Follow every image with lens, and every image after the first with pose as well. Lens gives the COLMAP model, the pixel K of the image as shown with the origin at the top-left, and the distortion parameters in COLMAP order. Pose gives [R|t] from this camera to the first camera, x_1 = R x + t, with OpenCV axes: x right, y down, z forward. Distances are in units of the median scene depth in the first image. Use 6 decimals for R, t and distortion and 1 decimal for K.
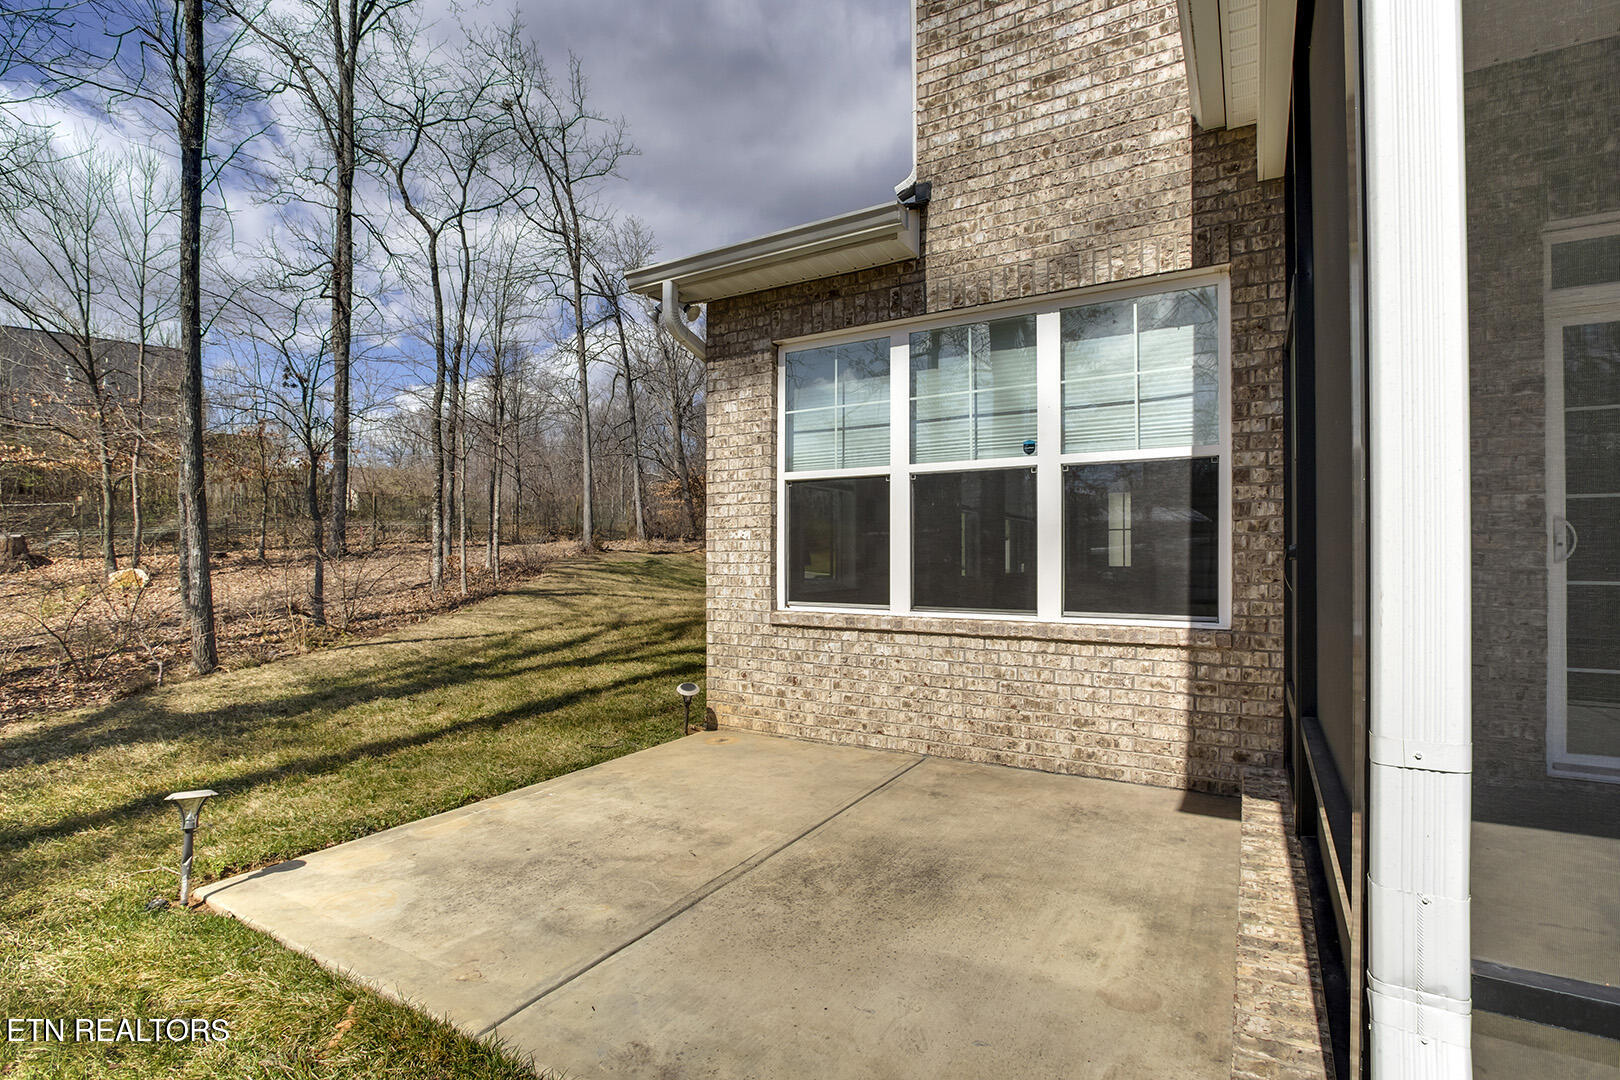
lens RADIAL K [[773.5, 0, 832.7], [0, 773.5, 559.7], [0, 0, 1]] dist [-0.022505, 0.002340]
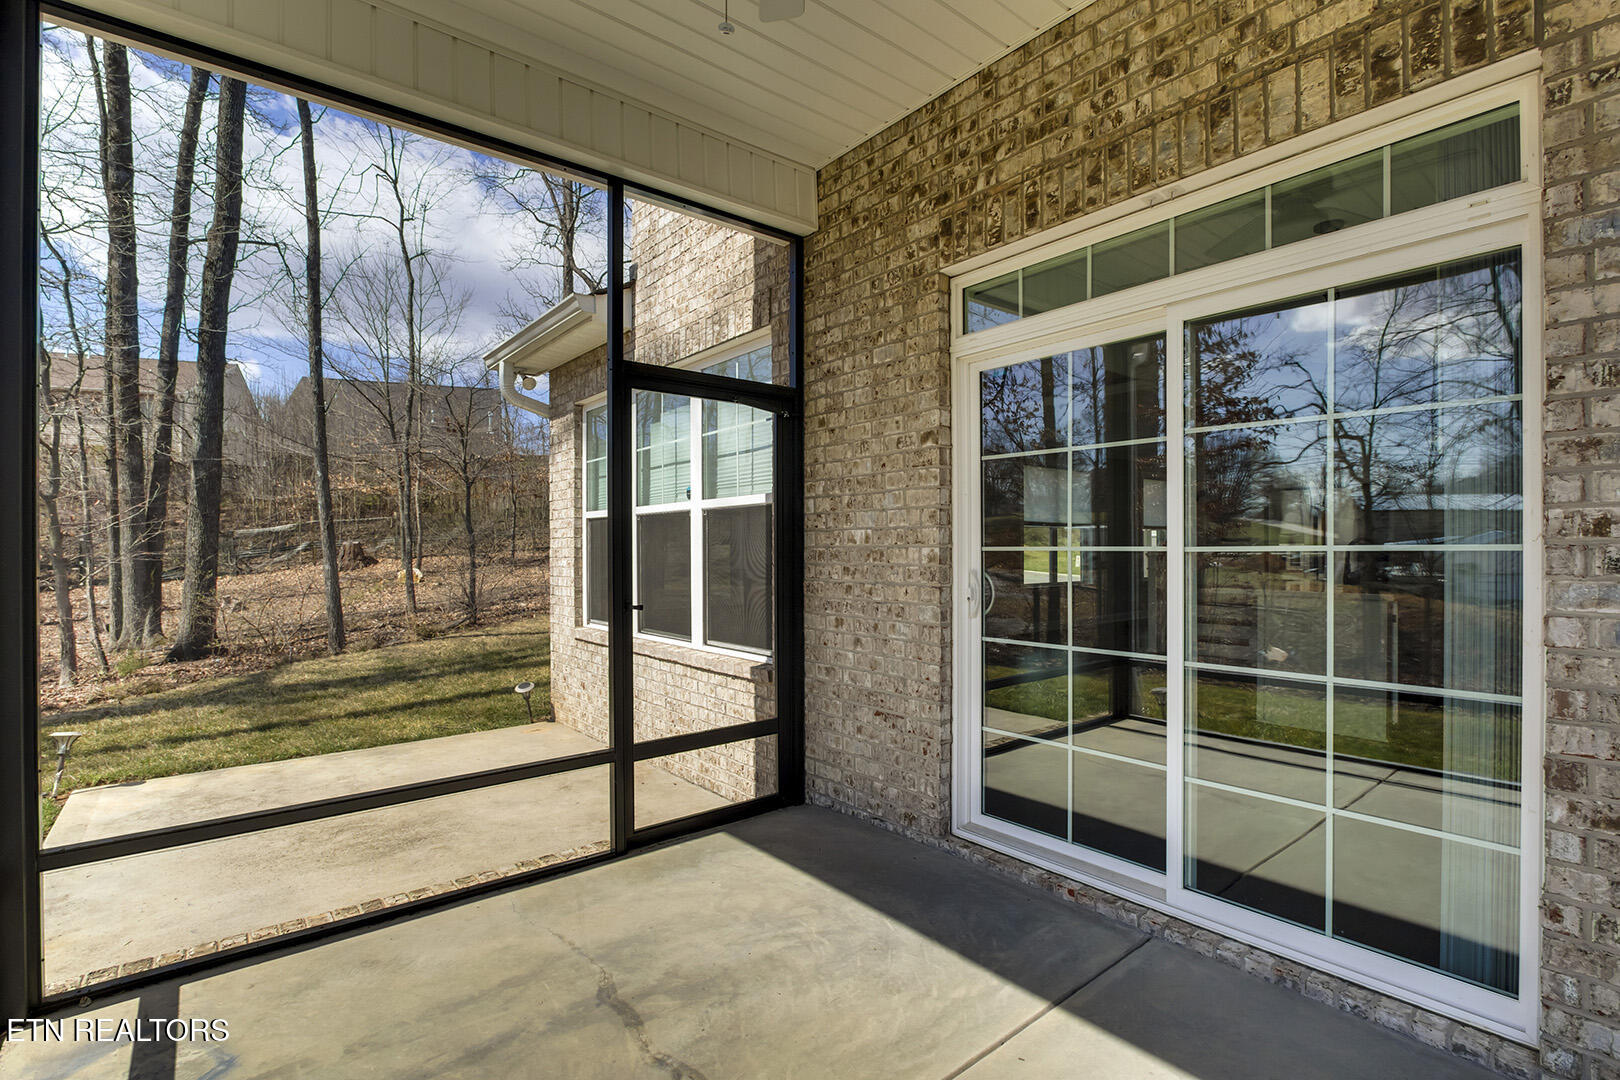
lens RADIAL K [[773.5, 0, 820.9], [0, 773.5, 564.9], [0, 0, 1]] dist [-0.022505, 0.002340]
pose [[0.937305, 0.005665, -0.348463, 0.788910], [-0.000343, 0.999882, 0.015334, -0.055647], [0.348509, -0.014254, 0.937197, 0.006246]]
